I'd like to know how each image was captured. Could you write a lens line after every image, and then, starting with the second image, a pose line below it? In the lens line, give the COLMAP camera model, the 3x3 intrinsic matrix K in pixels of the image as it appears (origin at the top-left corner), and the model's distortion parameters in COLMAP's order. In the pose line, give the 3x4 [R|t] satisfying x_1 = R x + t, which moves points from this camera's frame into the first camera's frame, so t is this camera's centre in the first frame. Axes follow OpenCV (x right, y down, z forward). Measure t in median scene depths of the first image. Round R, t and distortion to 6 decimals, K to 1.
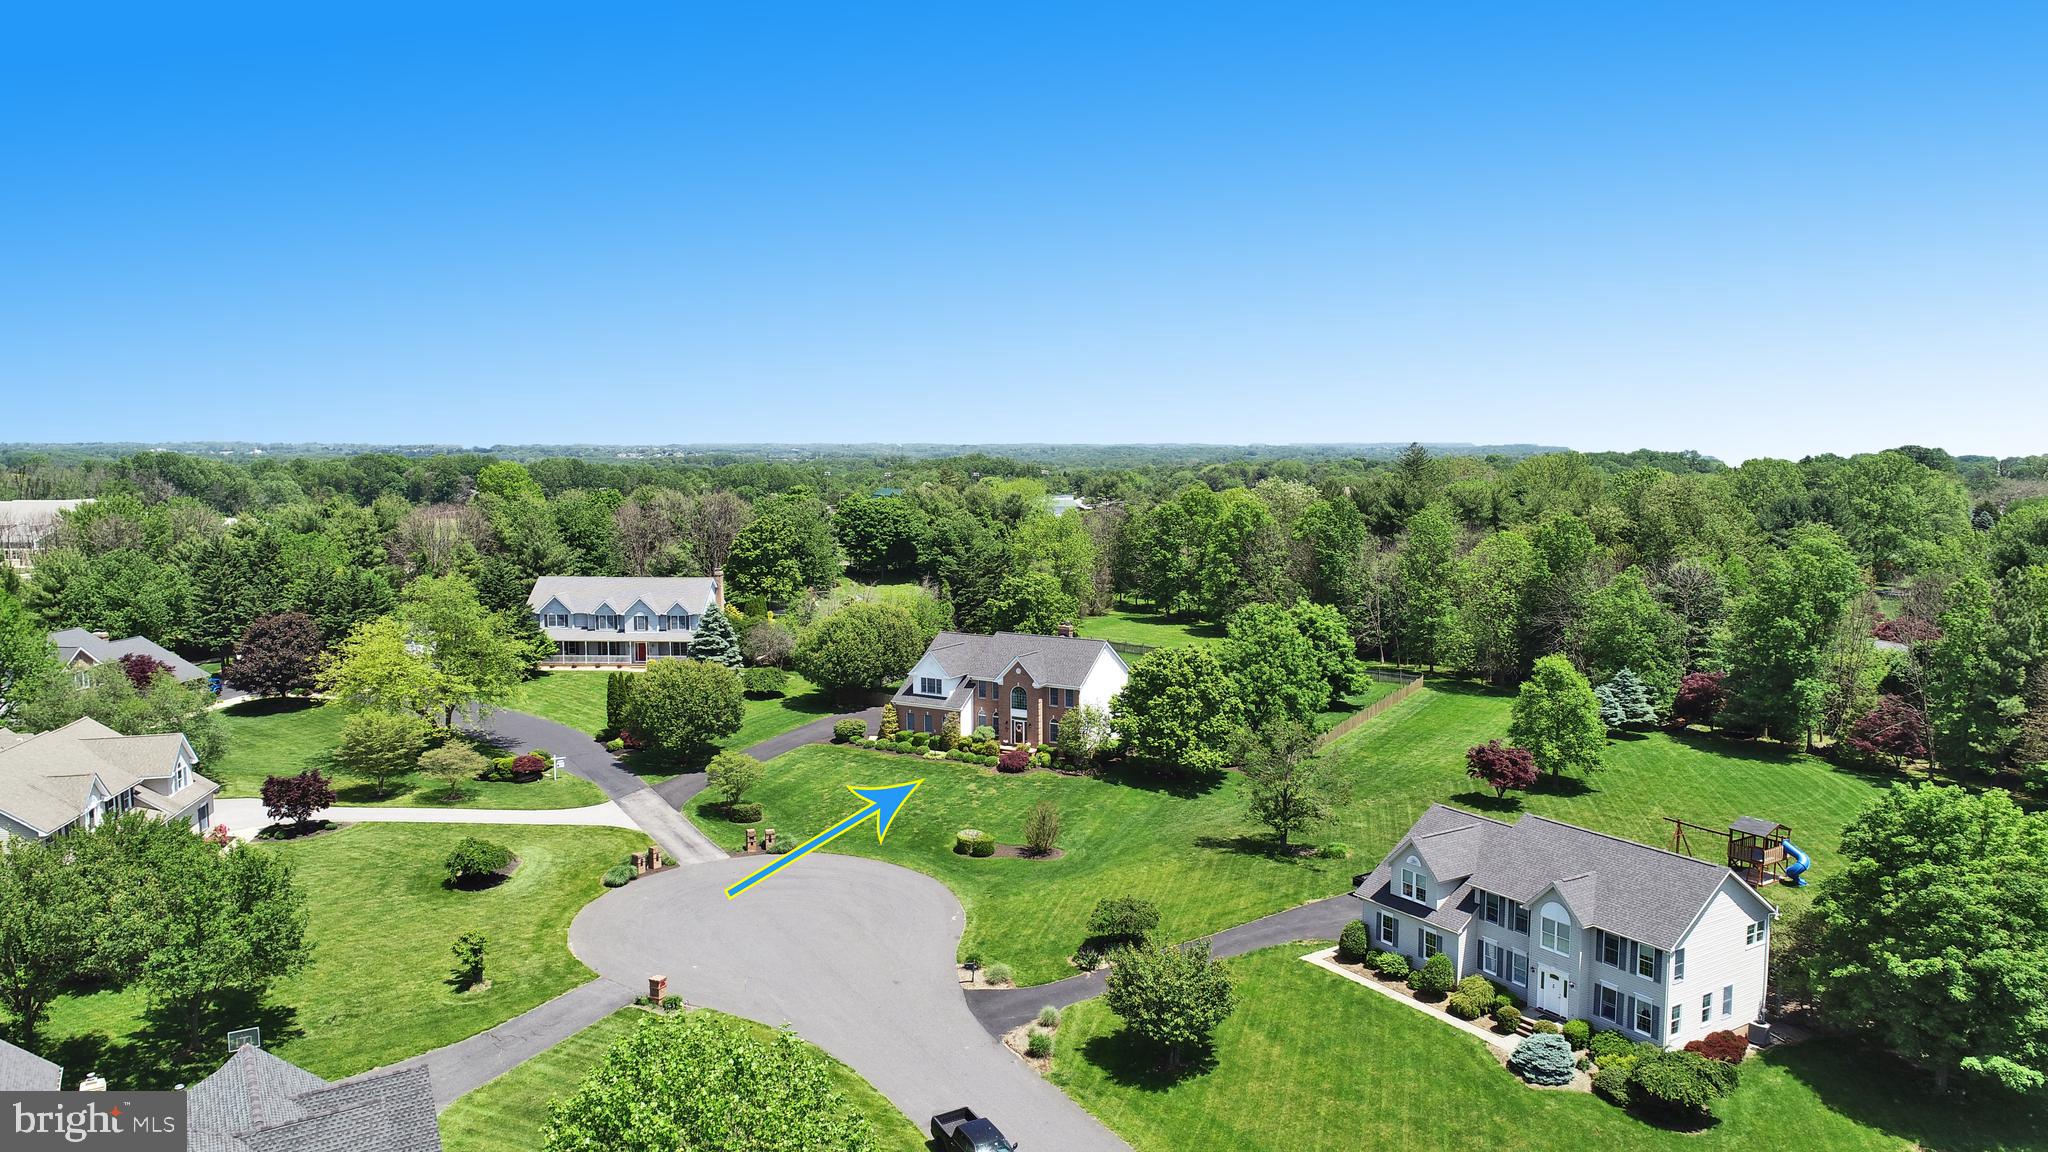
lens RADIAL K [[1361.1, 0, 1024.0], [0, 1361.1, 576.0], [0, 0, 1]] dist [0.001731, -0.004082]
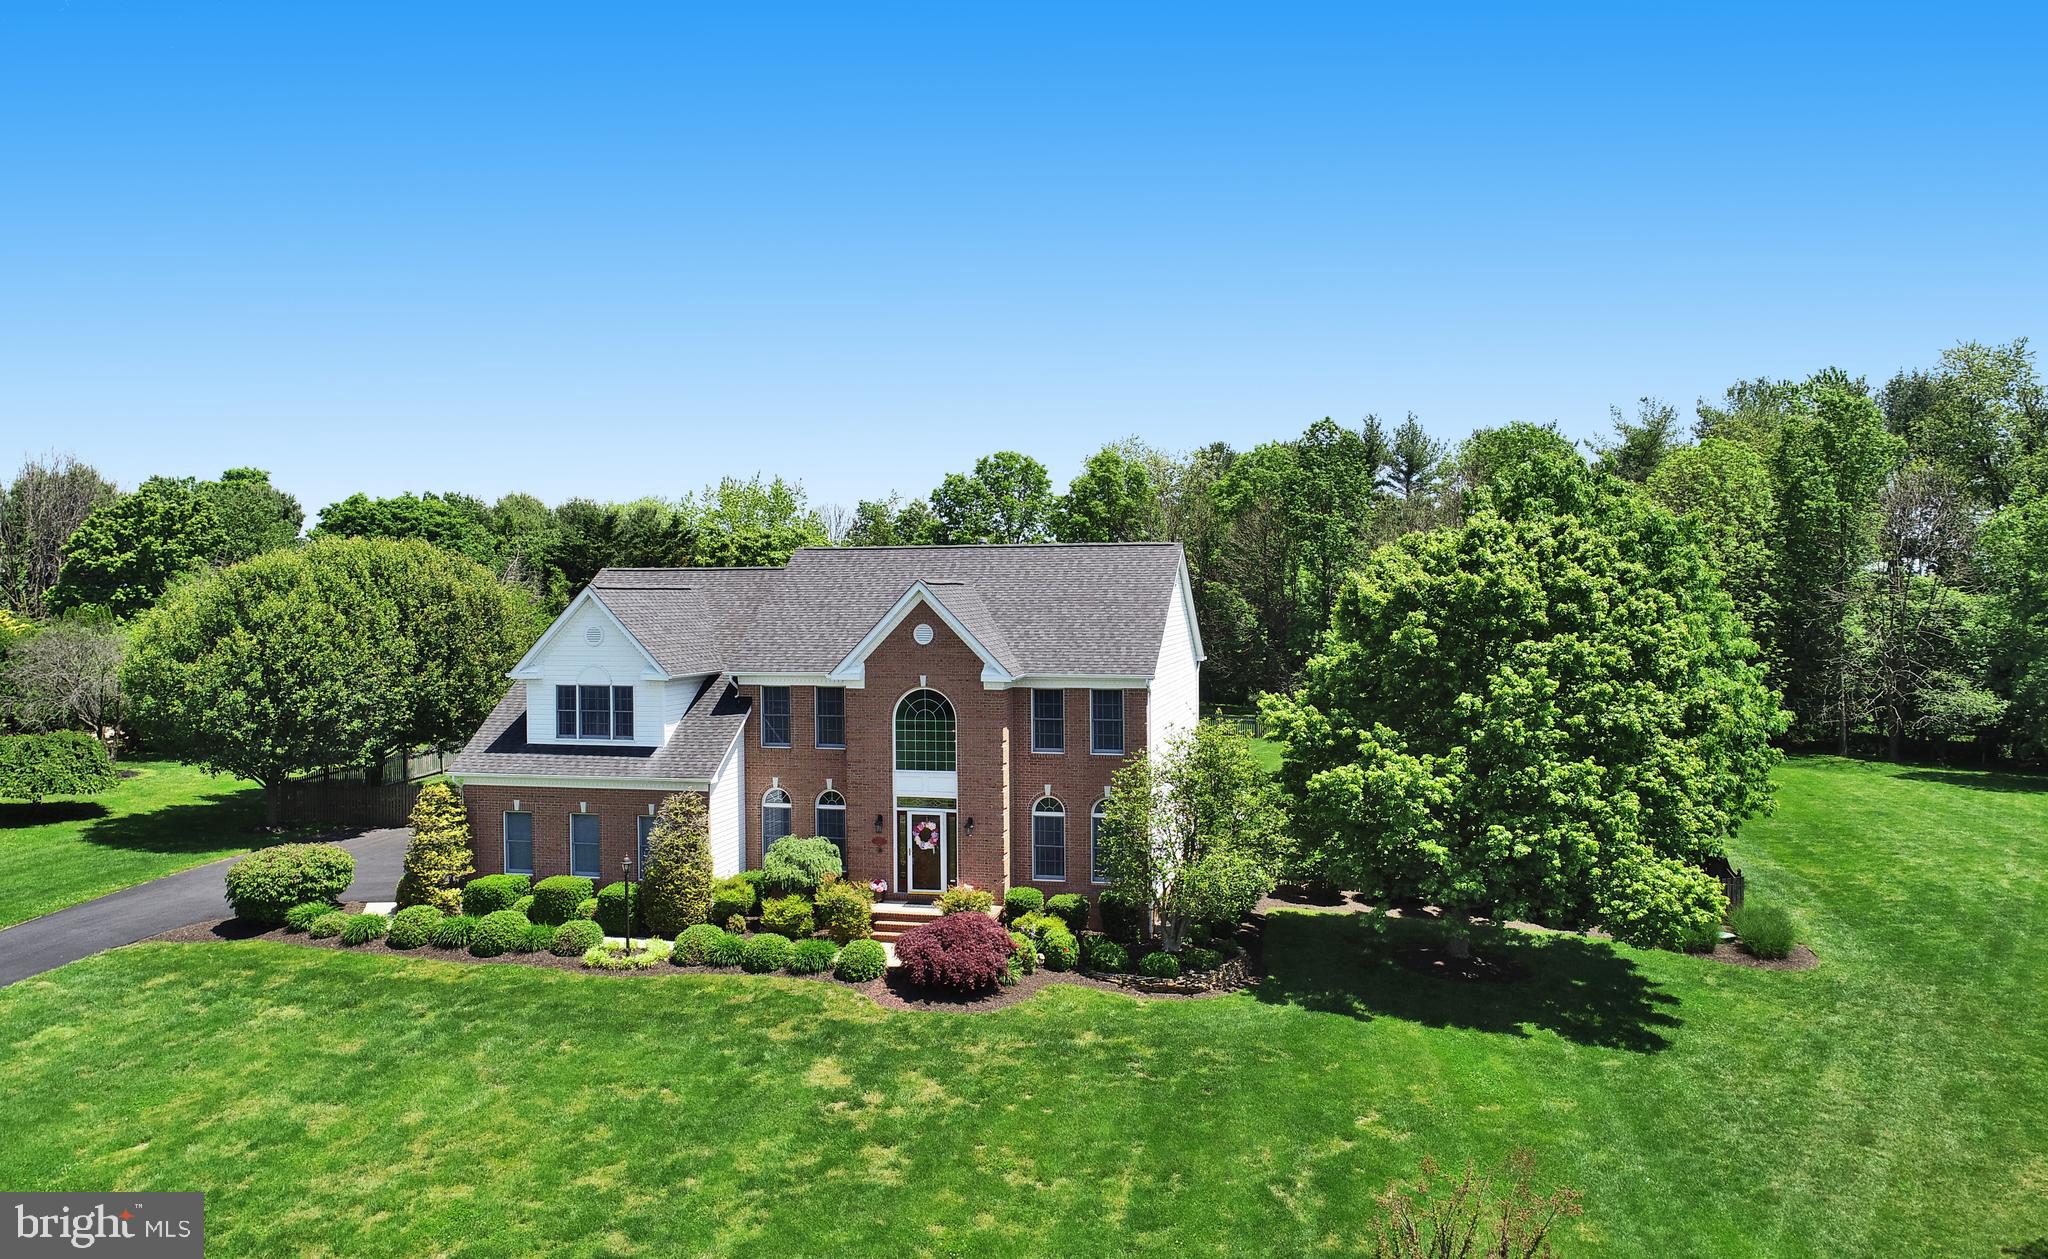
lens RADIAL K [[1517.1, 0, 1000.8], [0, 1517.1, 620.8], [0, 0, 1]] dist [0.007019, -0.006457]
pose [[0.963647, -0.009781, 0.267000, -0.071594], [0.030712, 0.996761, -0.074331, 0.088882], [-0.265408, 0.079829, 0.960826, 0.672458]]
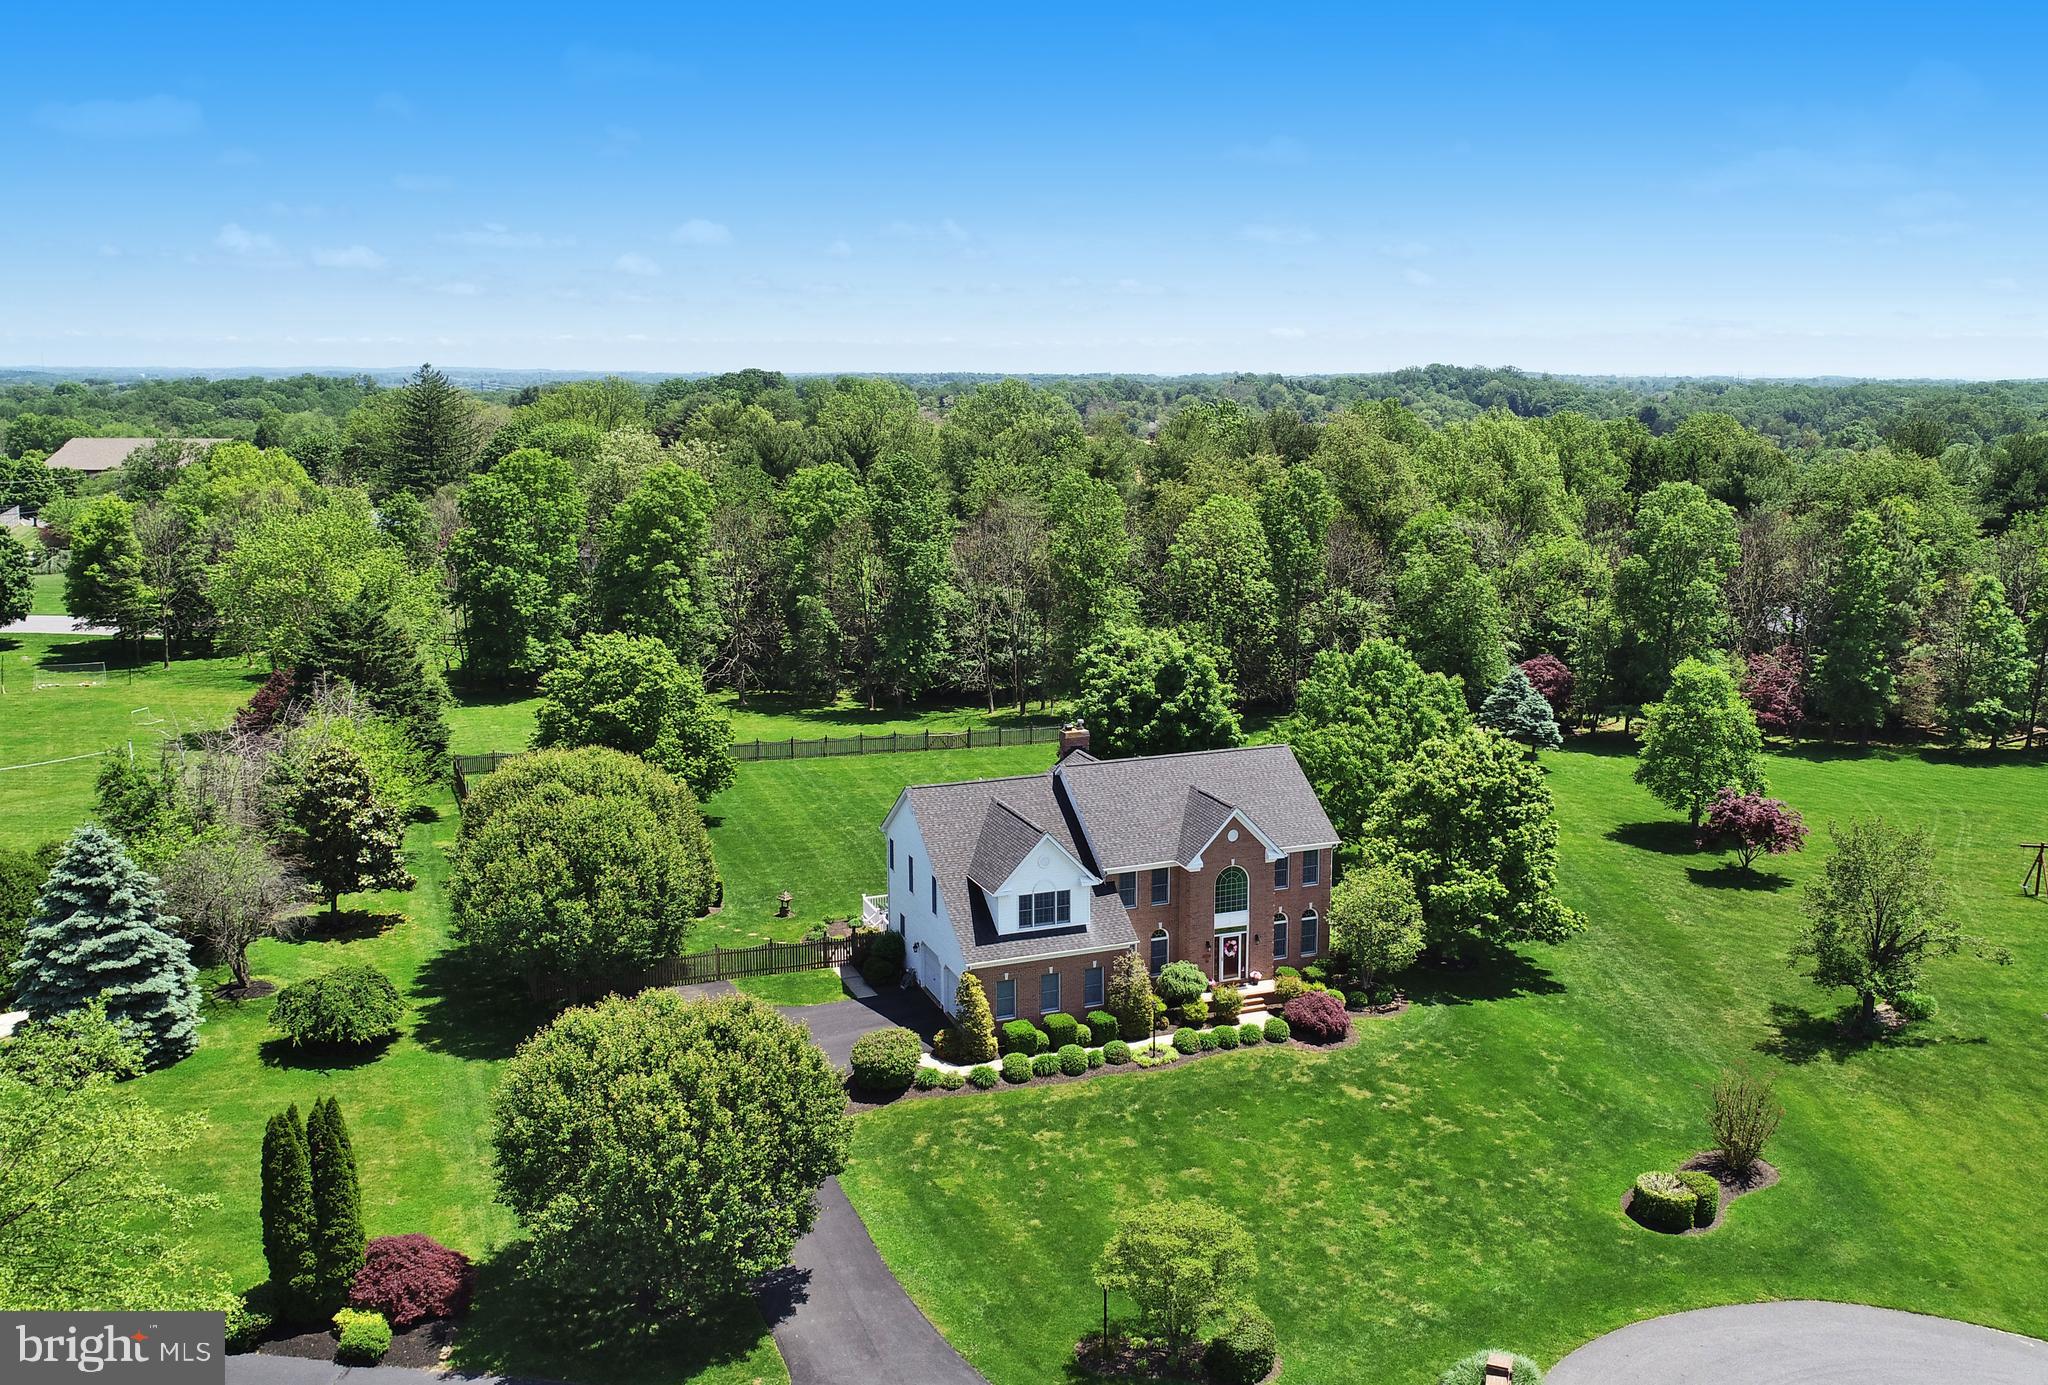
lens RADIAL K [[1766.1, 0, 1106.1], [0, 1766.1, 657.2], [0, 0, 1]] dist [0.006445, -0.008214]
pose [[0.602668, -0.129014, 0.787494, -0.510359], [0.076817, 0.991641, 0.103671, -0.061515], [-0.794286, -0.001986, 0.607540, 0.634280]]
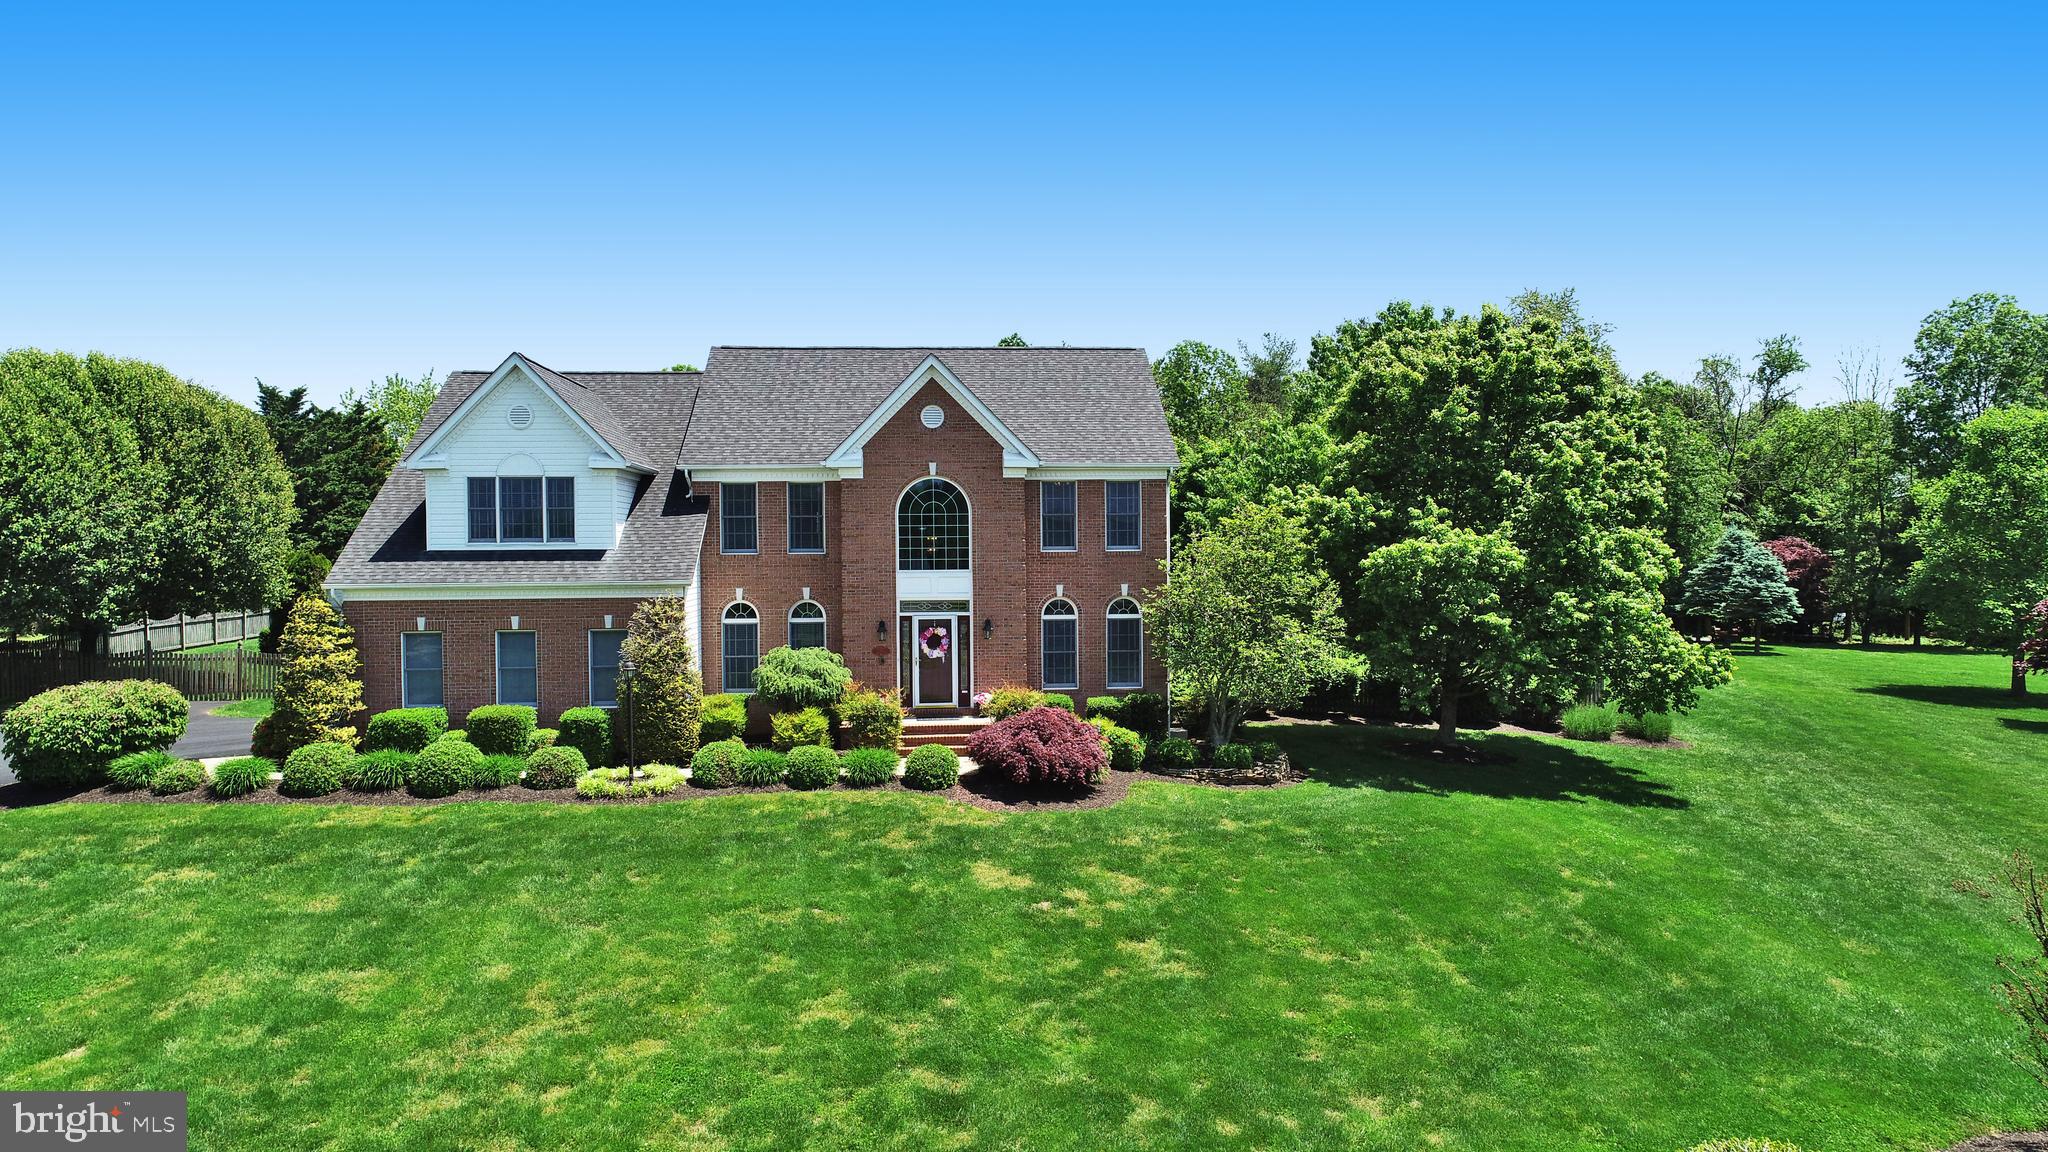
lens RADIAL K [[1361.1, 0, 1024.0], [0, 1361.1, 576.0], [0, 0, 1]] dist [0.001731, -0.004082]
pose [[0.825289, -0.018100, 0.564420, -0.131232], [0.062536, 0.996268, -0.059490, 0.112984], [-0.561237, 0.084393, 0.823341, 0.763164]]
